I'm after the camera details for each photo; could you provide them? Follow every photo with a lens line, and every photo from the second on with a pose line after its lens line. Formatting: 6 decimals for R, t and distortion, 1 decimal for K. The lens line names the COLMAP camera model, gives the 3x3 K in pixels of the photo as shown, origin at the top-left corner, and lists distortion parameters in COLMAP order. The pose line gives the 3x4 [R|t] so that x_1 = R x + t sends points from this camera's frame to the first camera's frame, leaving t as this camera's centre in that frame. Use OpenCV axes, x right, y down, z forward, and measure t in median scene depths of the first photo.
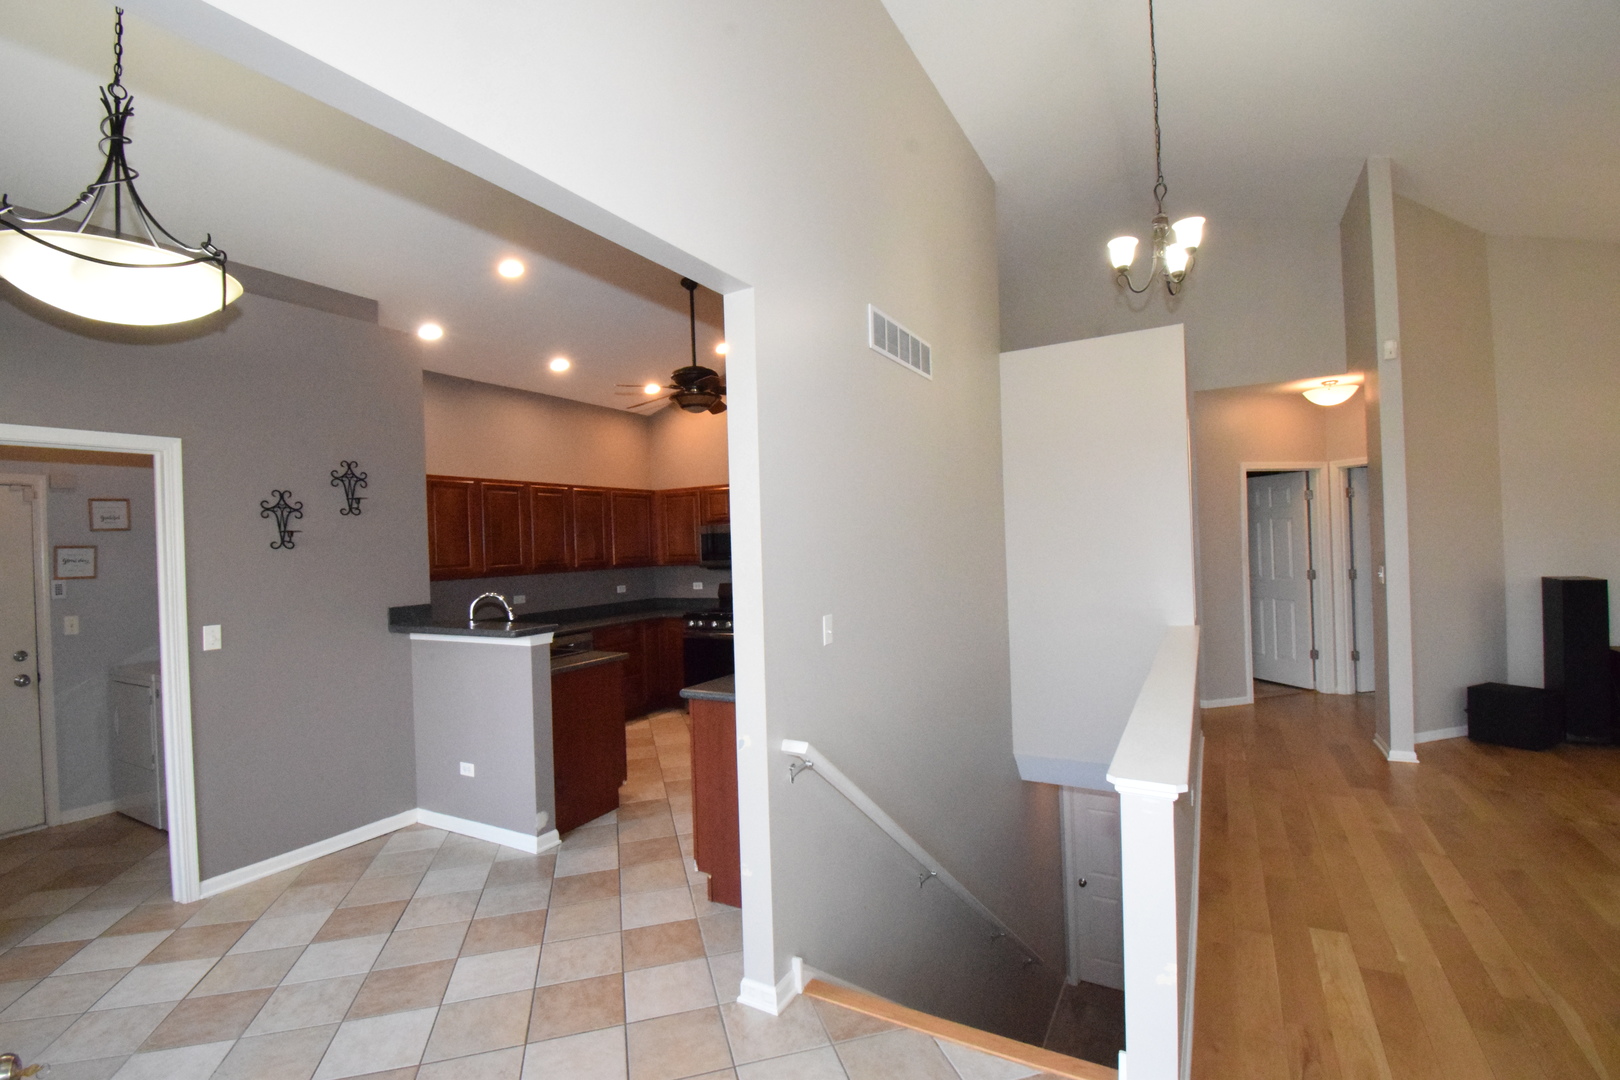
lens RADIAL K [[722.4, 0, 808.3], [0, 722.4, 541.3], [0, 0, 1]] dist [0.013923, -0.023333]
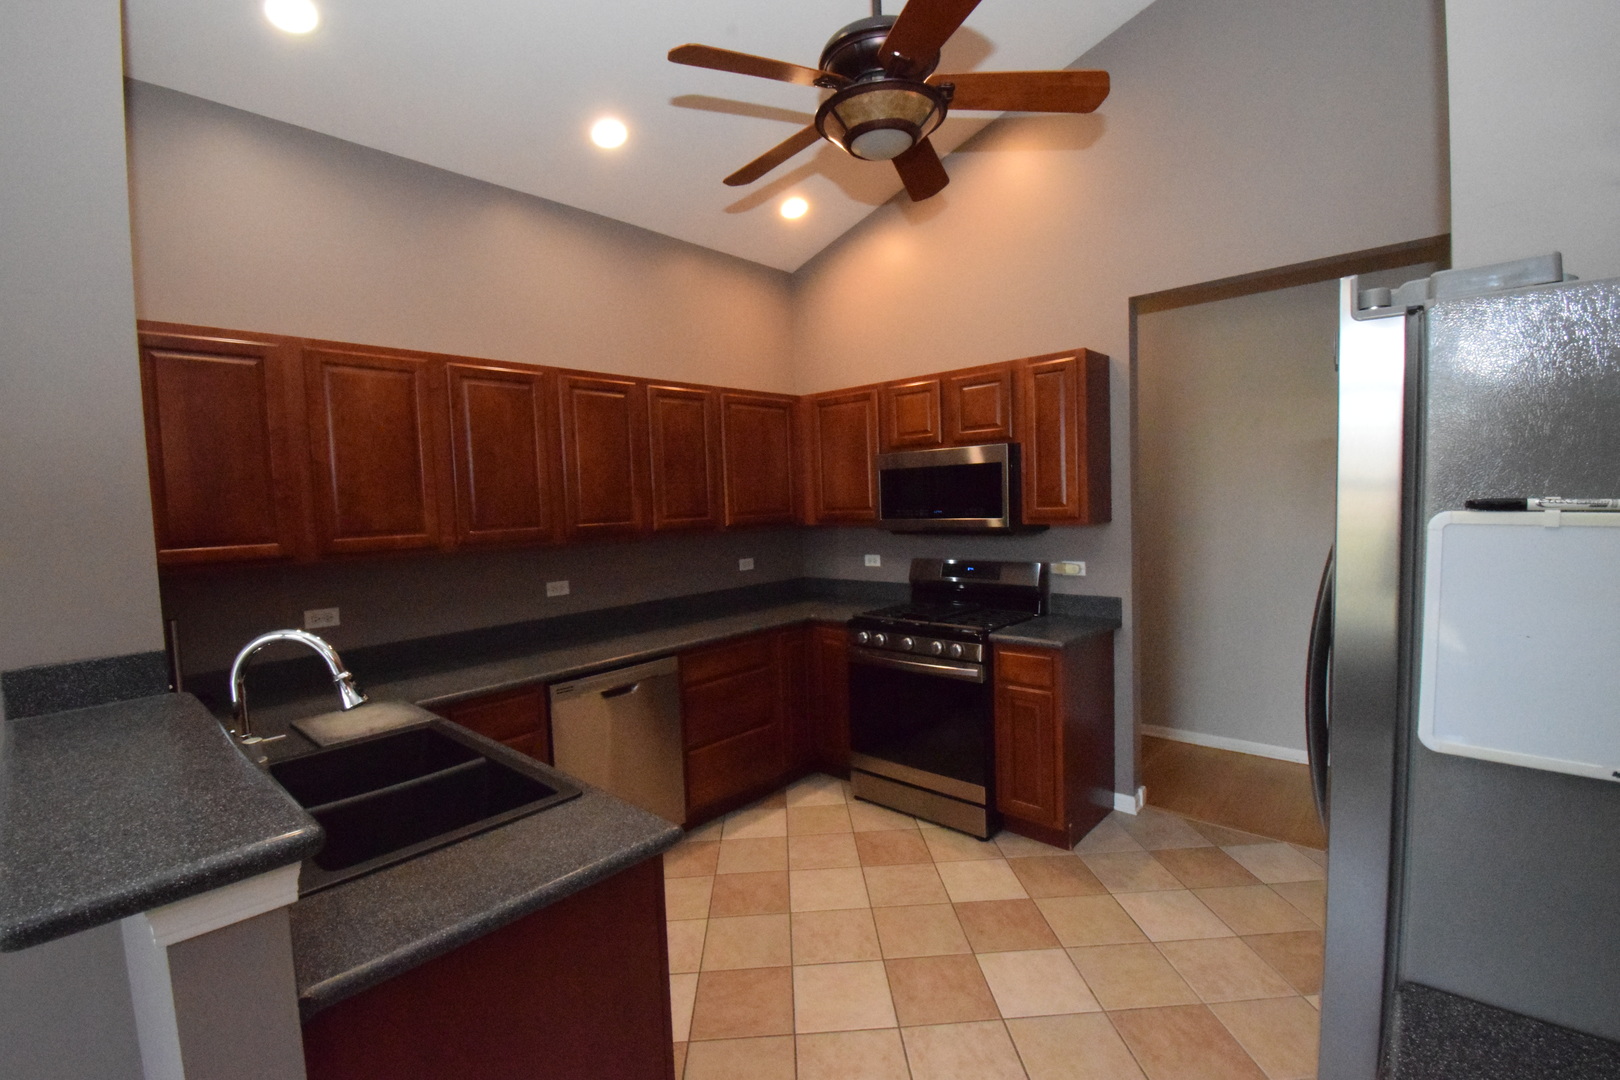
lens RADIAL K [[722.4, 0, 808.3], [0, 722.4, 541.3], [0, 0, 1]] dist [0.013923, -0.023333]
pose [[0.974114, 0.014763, -0.225574, -0.140445], [0.001835, 0.997316, 0.073193, 0.006219], [0.226049, -0.071712, 0.971473, 0.821239]]
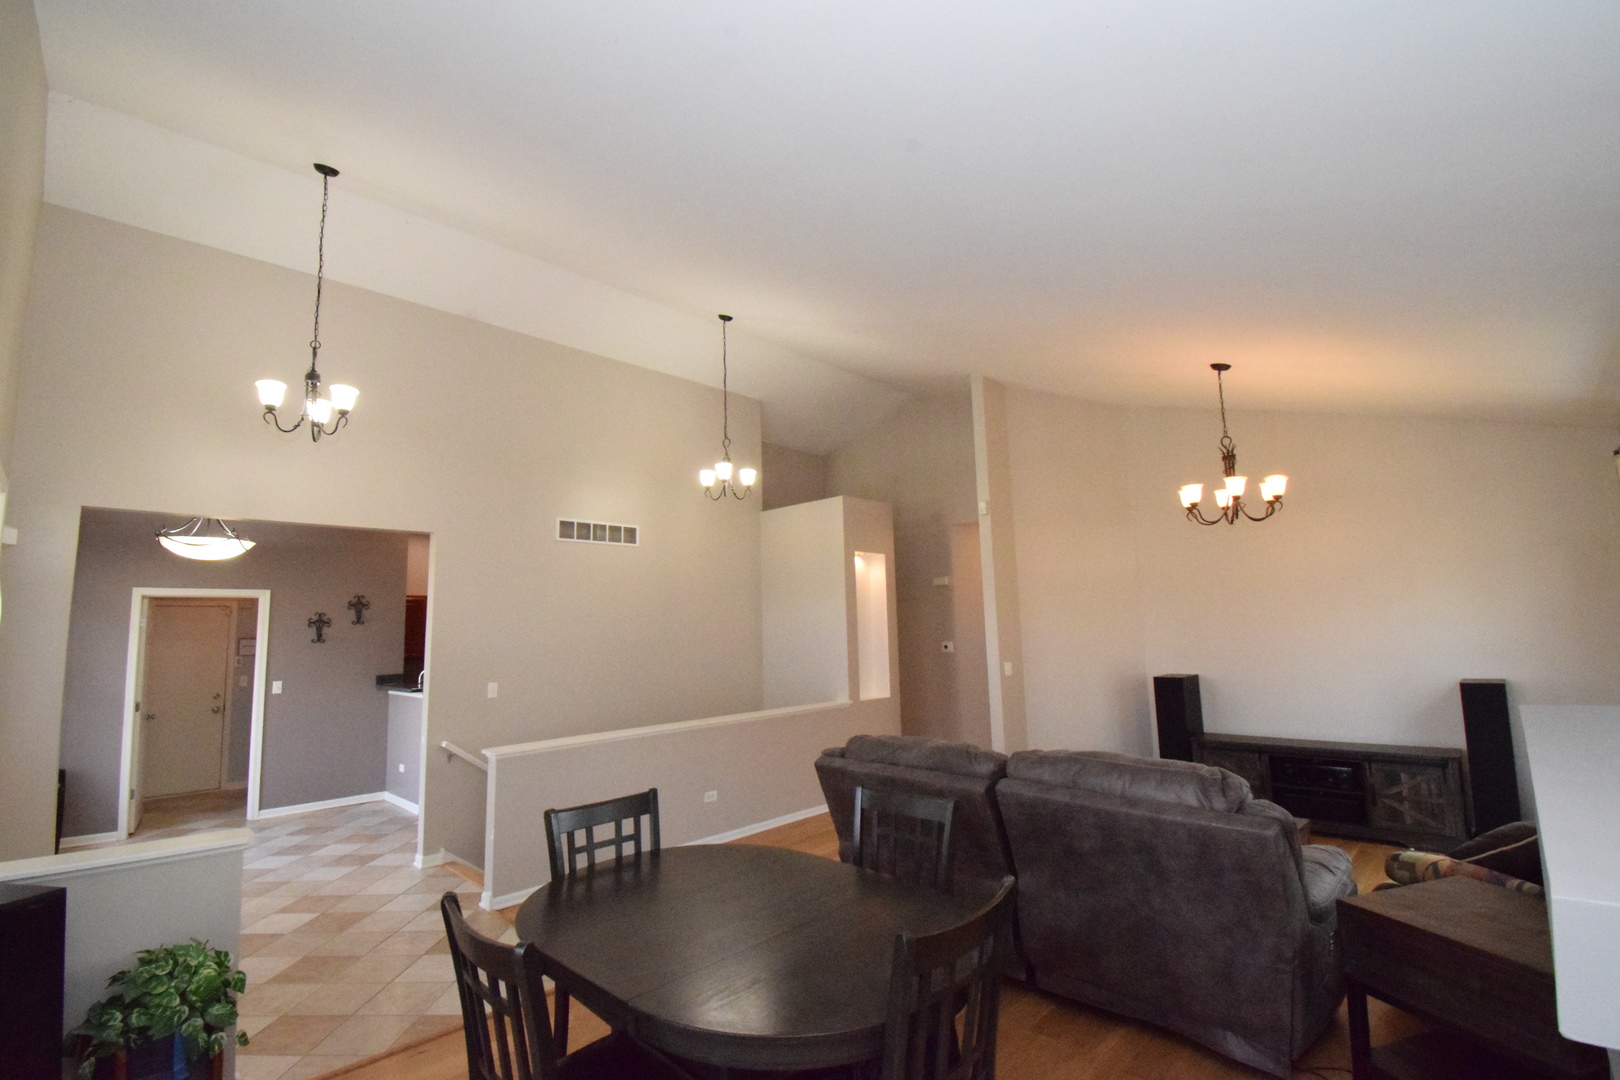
lens RADIAL K [[716.2, 0, 809.4], [0, 716.2, 533.4], [0, 0, 1]] dist [0.015904, -0.027736]
pose [[0.966276, -0.027643, -0.256022, 0.993889], [-0.003238, 0.992838, -0.119421, -0.052876], [0.257490, 0.116223, 0.959266, -0.516320]]
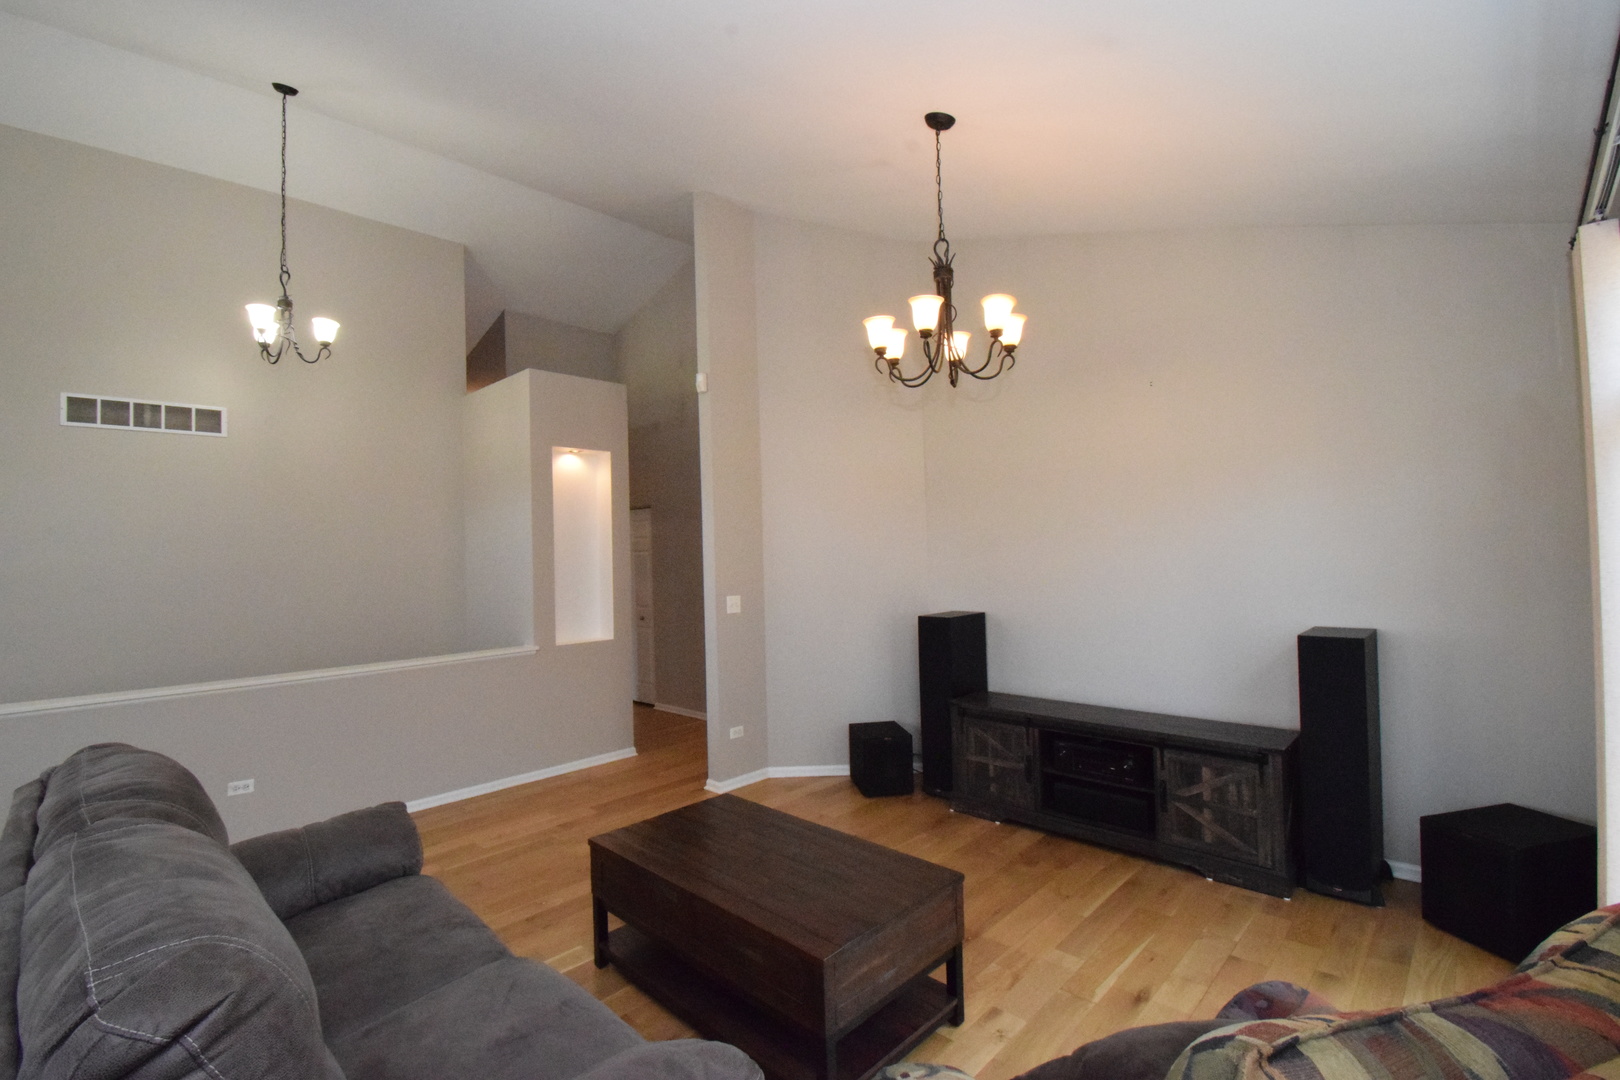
lens RADIAL K [[716.2, 0, 809.4], [0, 716.2, 533.4], [0, 0, 1]] dist [0.015904, -0.027736]
pose [[0.969442, 0.001602, -0.245315, 1.427803], [-0.004124, 0.999944, -0.009766, -0.051183], [0.245285, 0.010479, 0.969394, 0.074044]]
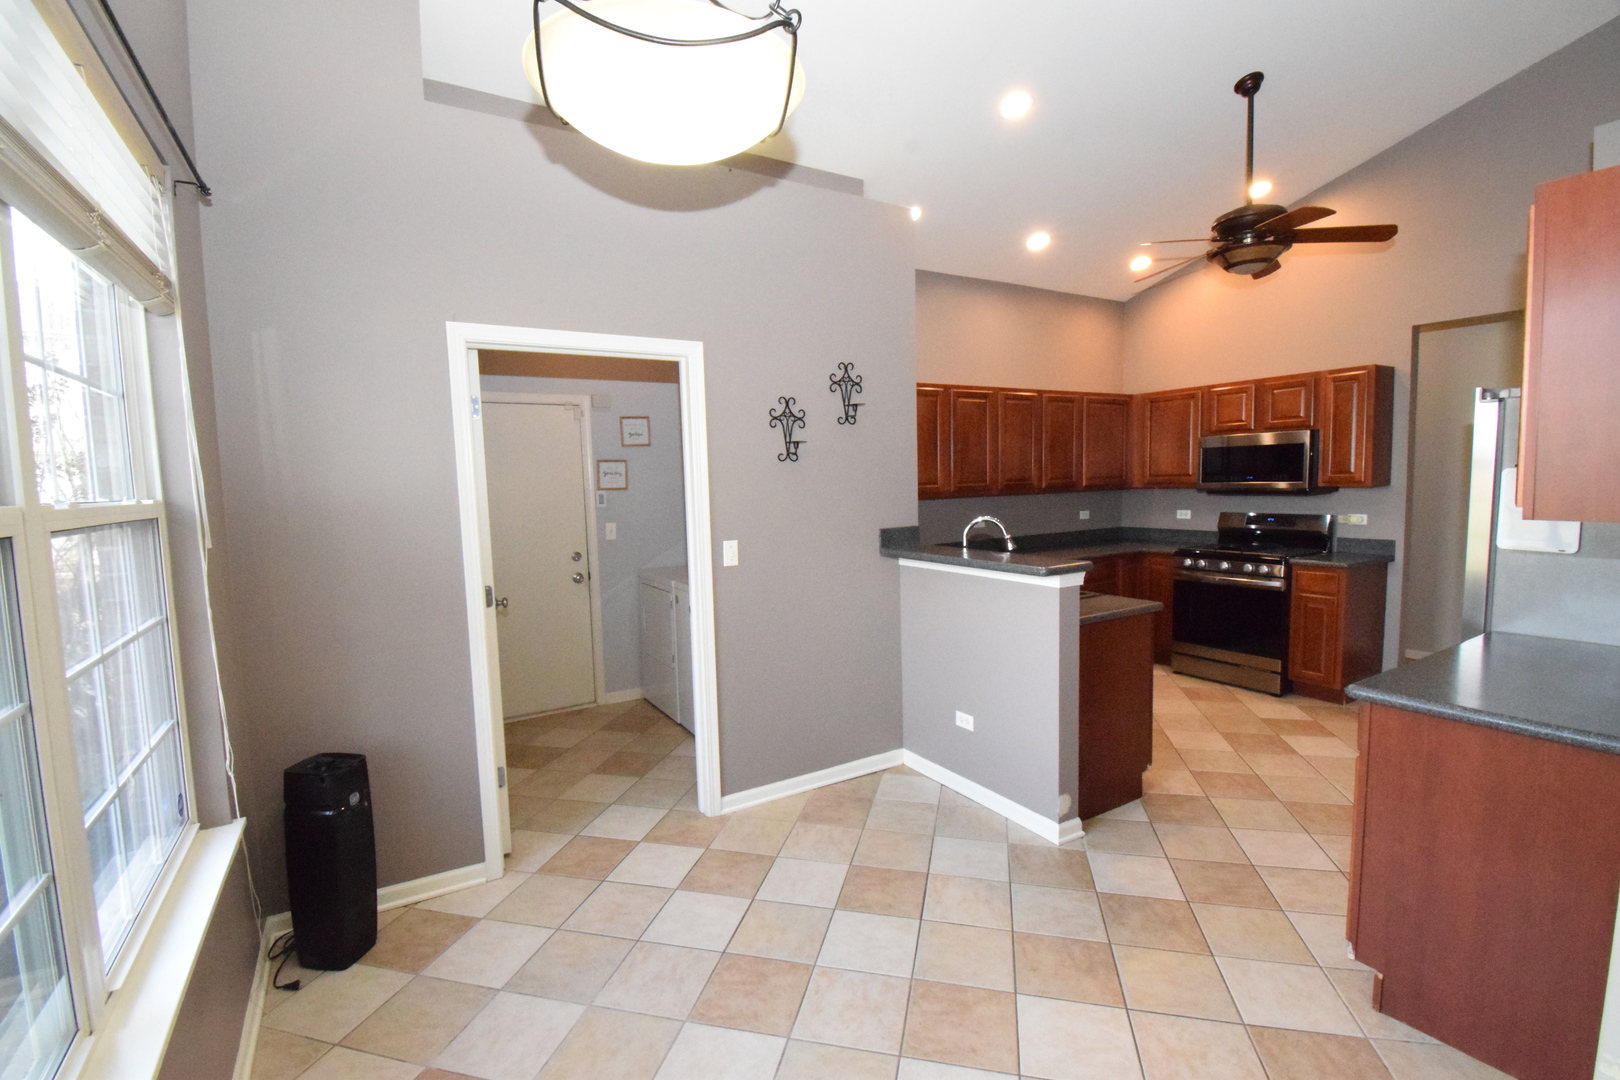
lens RADIAL K [[719.6, 0, 799.4], [0, 719.6, 545.1], [0, 0, 1]] dist [0.021438, -0.030803]
pose [[0.864518, 0.058453, -0.499191, -0.232527], [-0.002019, 0.993610, 0.112850, 0.012029], [0.502597, -0.096553, 0.859112, 0.192240]]
